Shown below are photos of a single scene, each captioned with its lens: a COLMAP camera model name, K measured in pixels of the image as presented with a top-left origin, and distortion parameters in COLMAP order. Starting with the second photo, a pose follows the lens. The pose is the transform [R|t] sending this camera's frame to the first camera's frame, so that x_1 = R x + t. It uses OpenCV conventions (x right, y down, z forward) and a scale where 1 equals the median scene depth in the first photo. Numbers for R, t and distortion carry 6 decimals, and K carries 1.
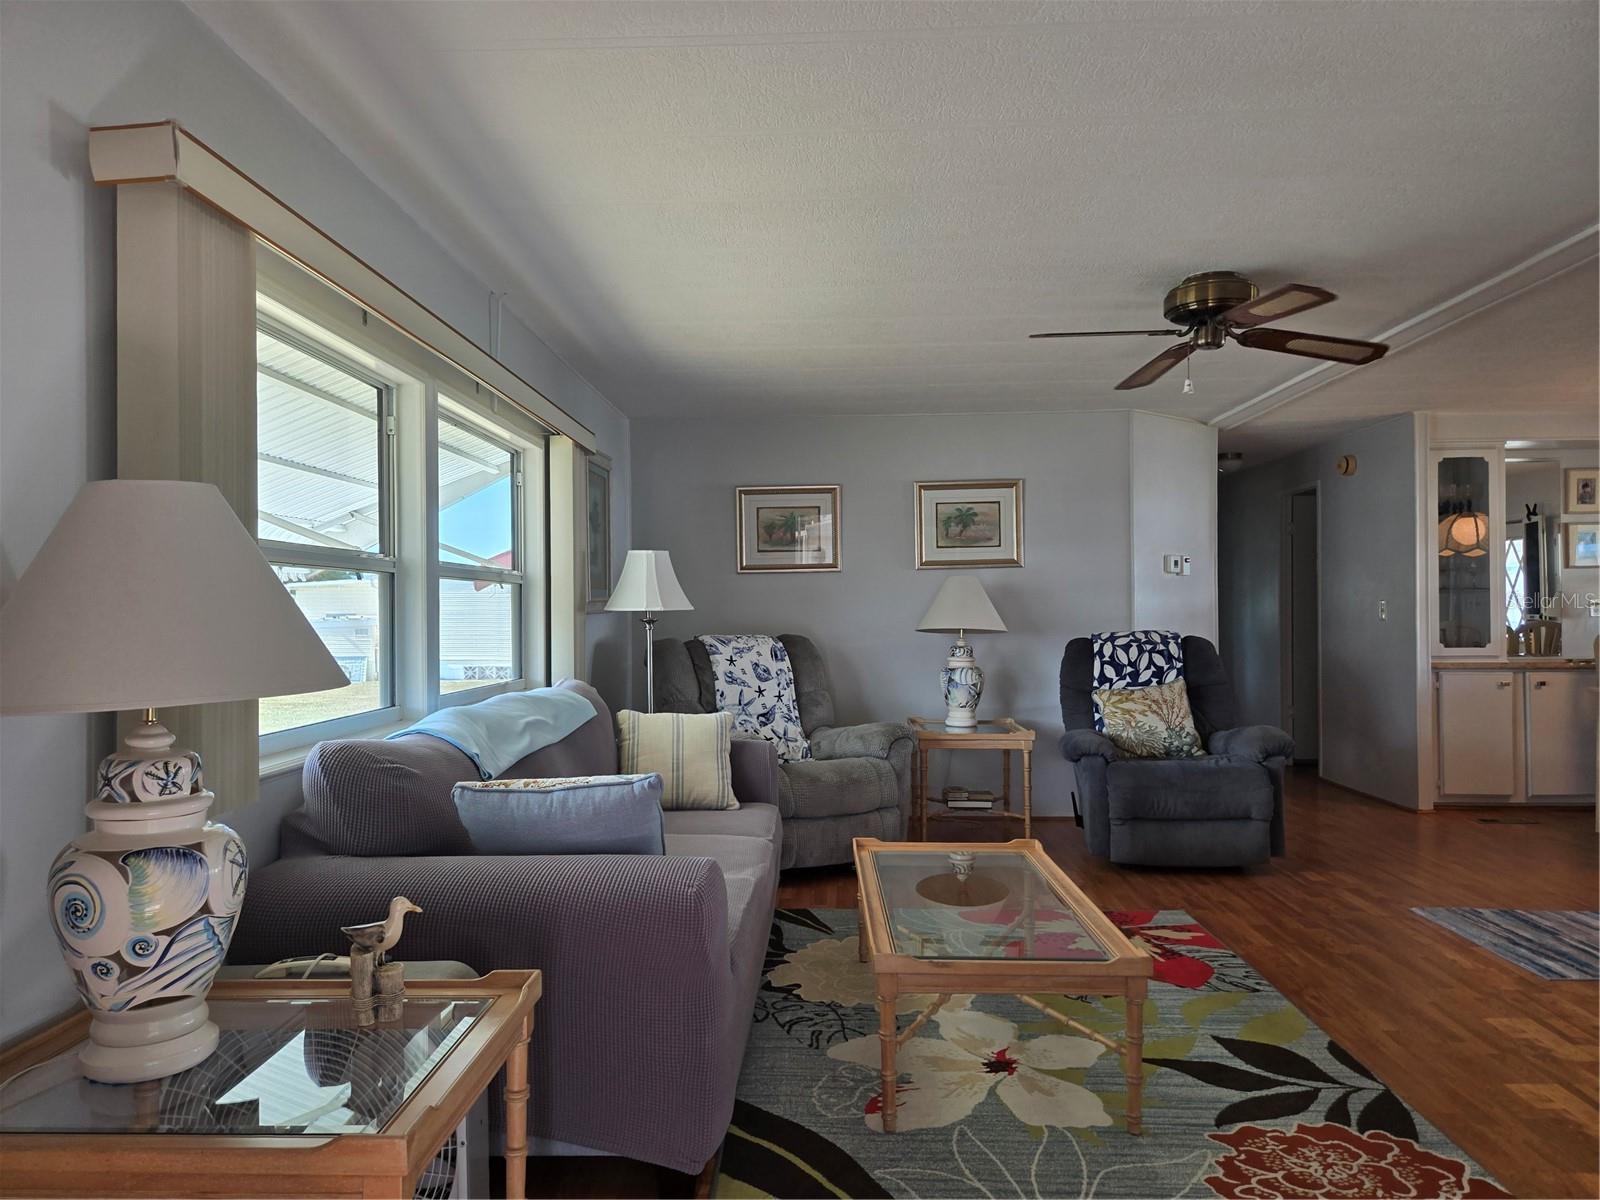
lens RADIAL K [[1082.7, 0, 794.3], [0, 1082.7, 601.0], [0, 0, 1]] dist [0.070851, -0.058037]
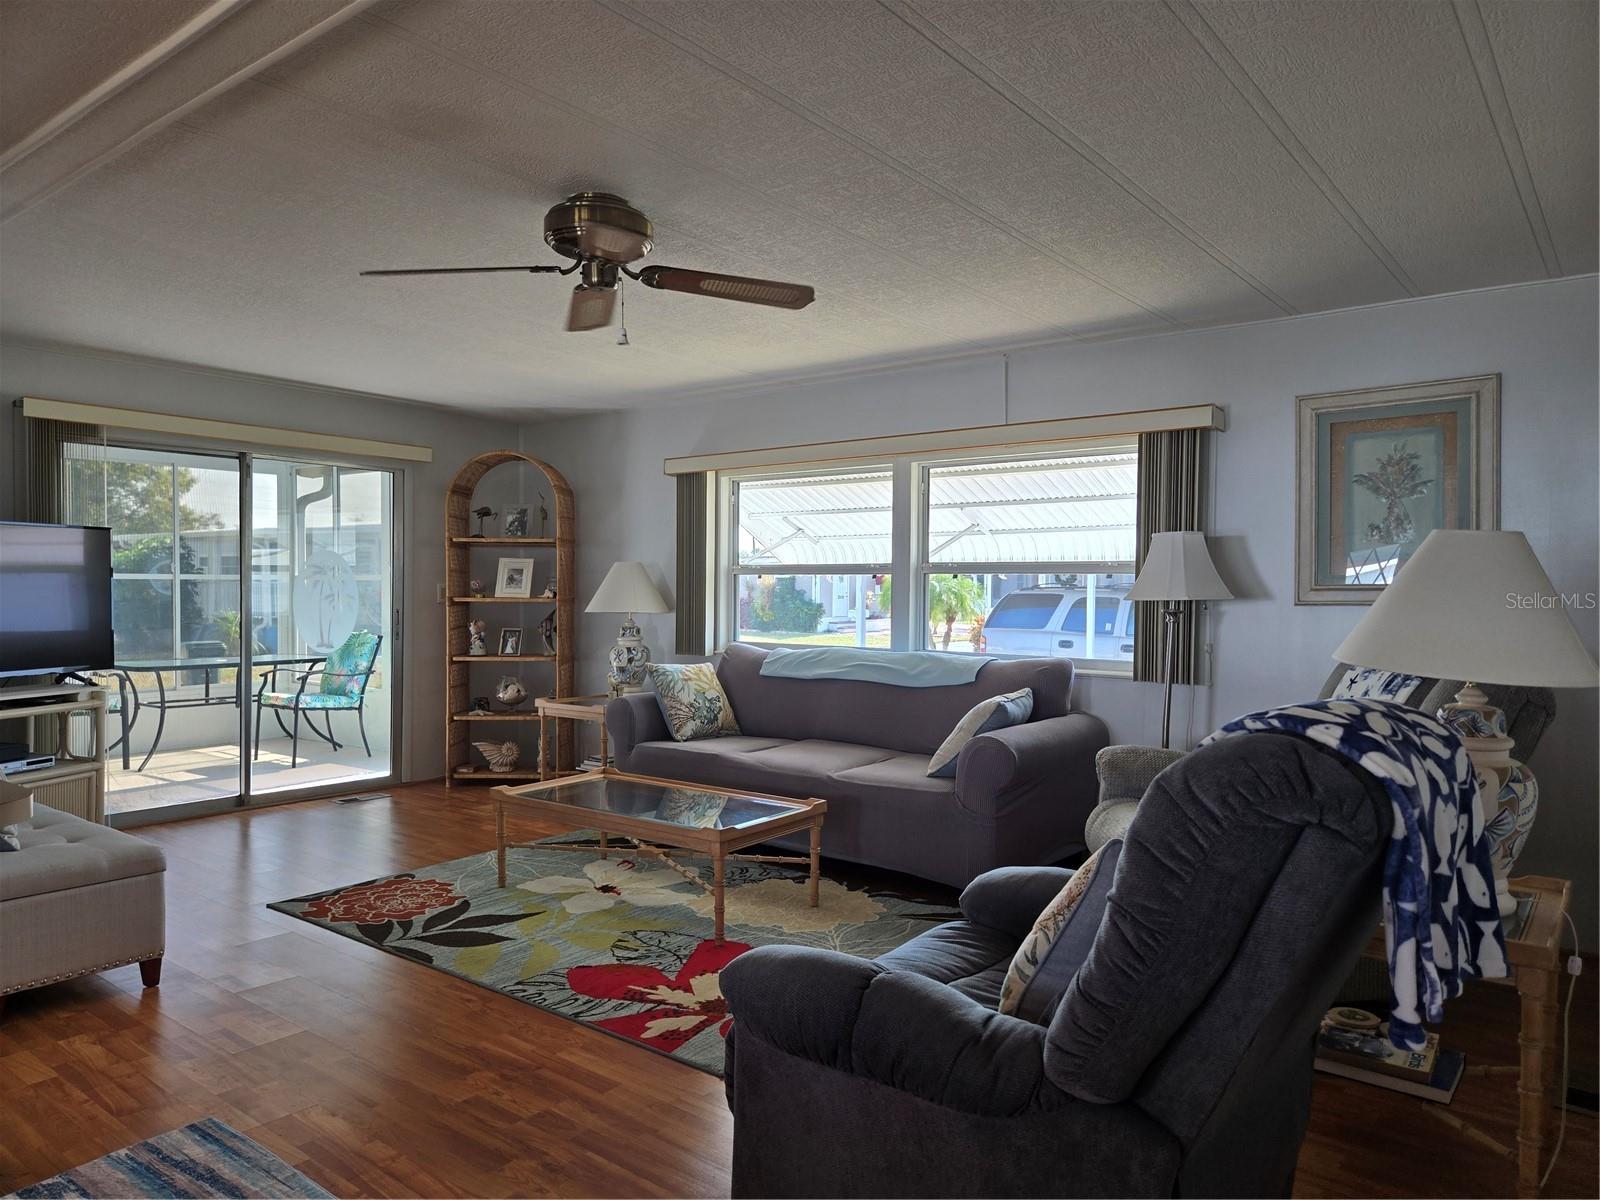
lens RADIAL K [[1071.6, 0, 803.9], [0, 1071.6, 598.8], [0, 0, 1]] dist [0.070540, -0.062853]
pose [[-0.585098, 0.011248, -0.810885, 0.879245], [0.004045, 0.999932, 0.010952, -0.003885], [0.810953, 0.003129, -0.585103, 1.476371]]
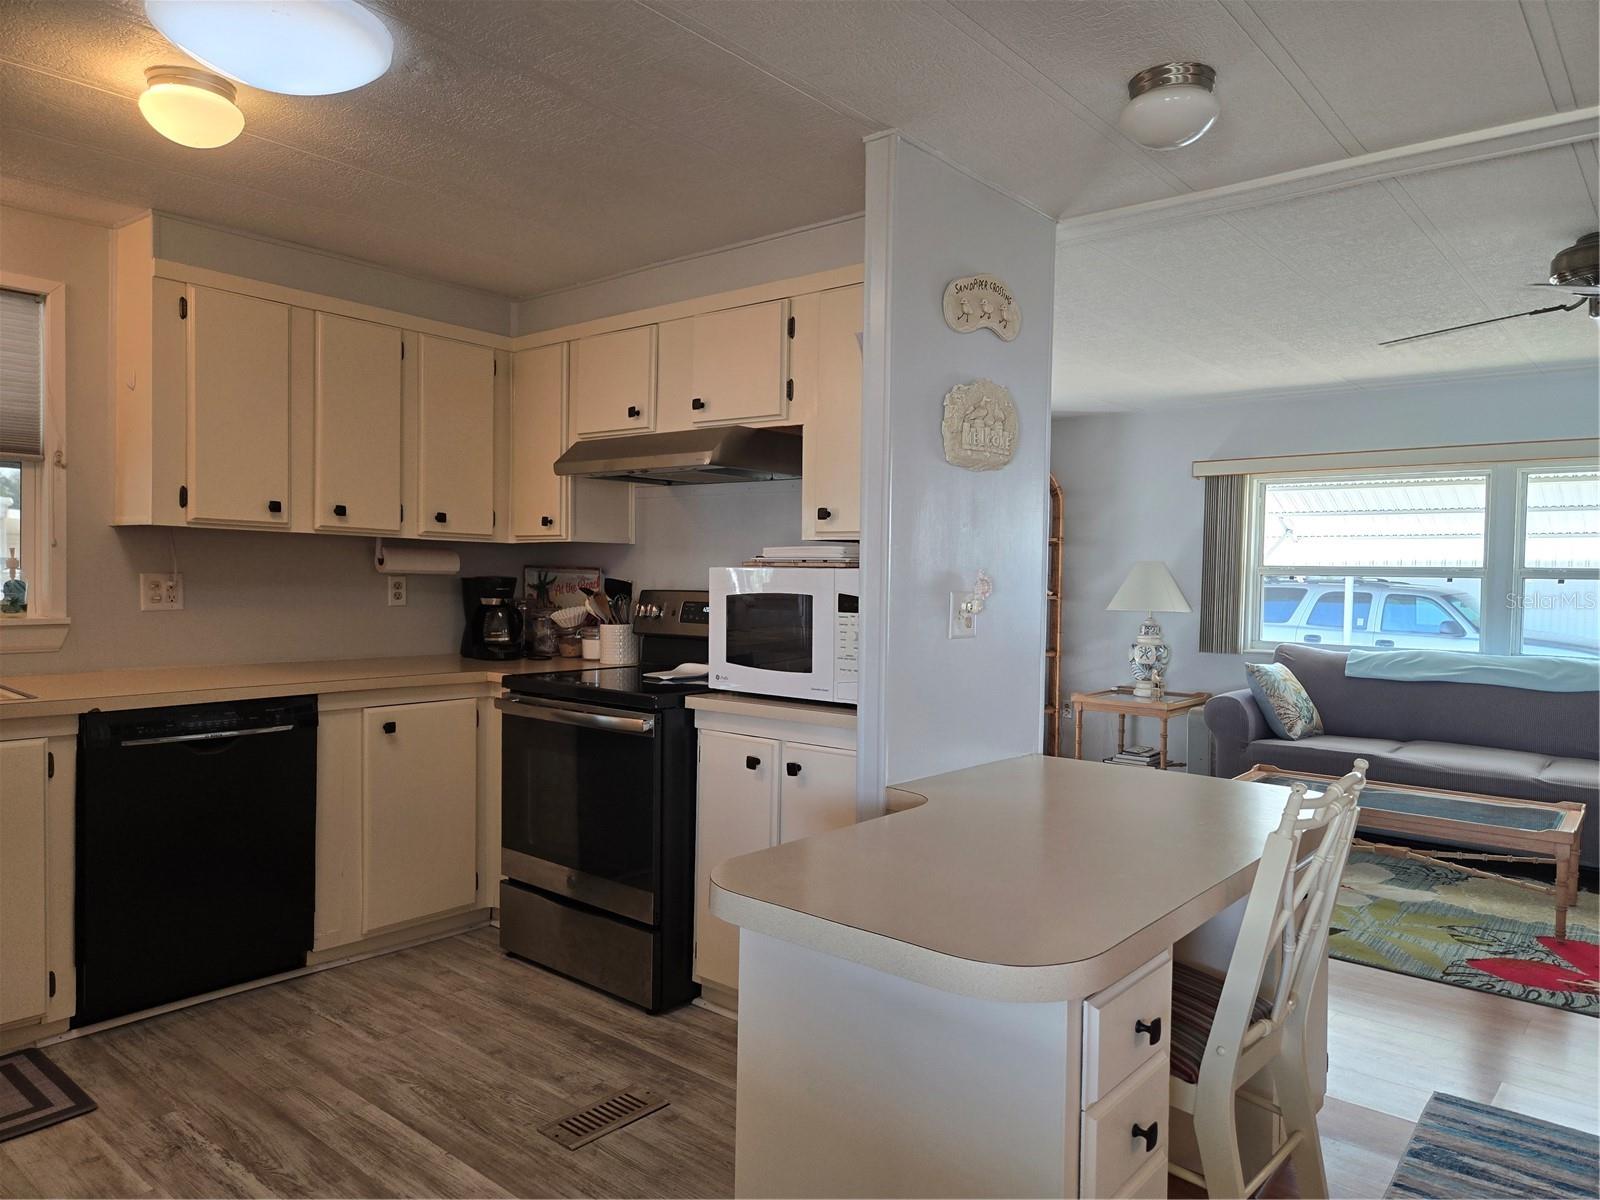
lens RADIAL K [[1071.6, 0, 803.9], [0, 1071.6, 598.8], [0, 0, 1]] dist [0.070540, -0.062853]
pose [[-0.616719, 0.016627, -0.787008, 1.339641], [-0.004226, 0.999693, 0.024432, -0.023421], [0.787172, 0.018394, -0.616459, 0.954282]]
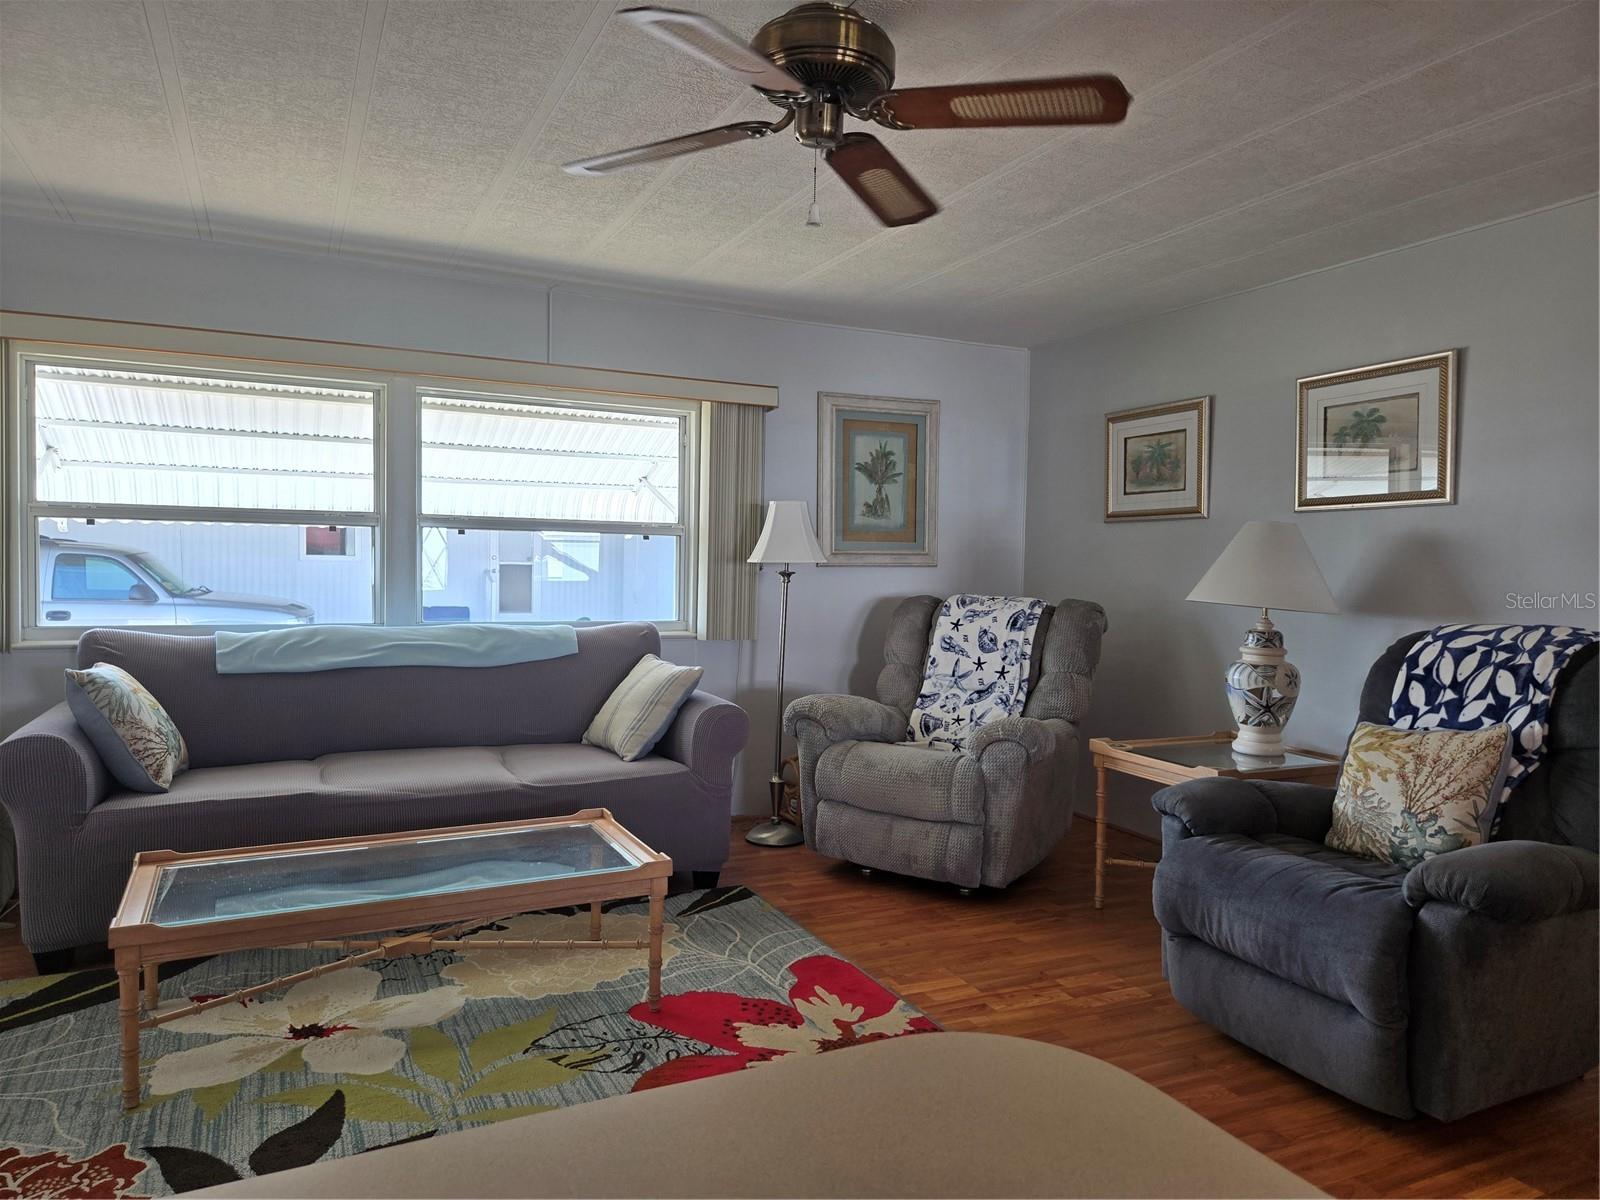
lens RADIAL K [[1071.6, 0, 803.9], [0, 1071.6, 598.8], [0, 0, 1]] dist [0.070540, -0.062853]
pose [[0.470048, 0.048668, -0.881298, 0.845098], [-0.014271, 0.998767, 0.047543, -0.005771], [0.882526, -0.009771, 0.470163, 0.649810]]
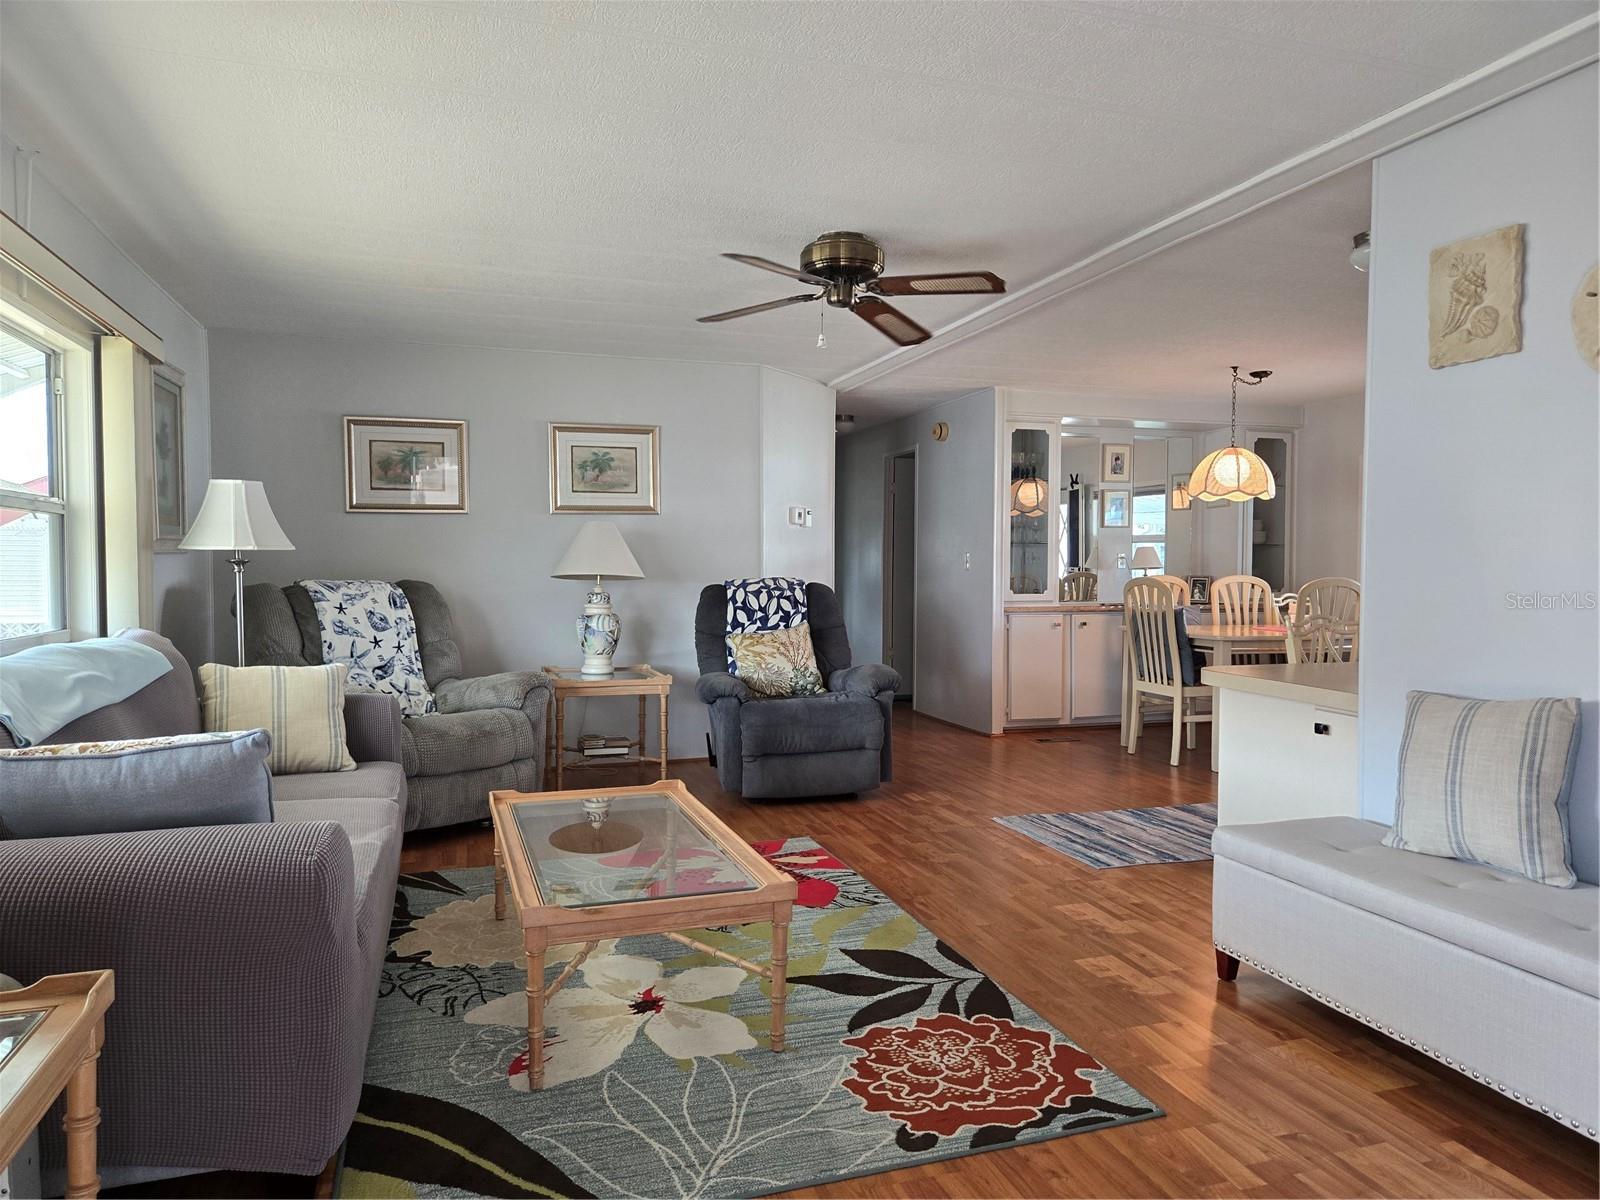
lens RADIAL K [[1071.6, 0, 803.9], [0, 1071.6, 598.8], [0, 0, 1]] dist [0.070540, -0.062853]
pose [[0.937792, -0.002538, 0.347188, -0.013383], [-0.011646, 0.999181, 0.038760, 0.010171], [-0.347002, -0.040392, 0.936994, 0.030020]]
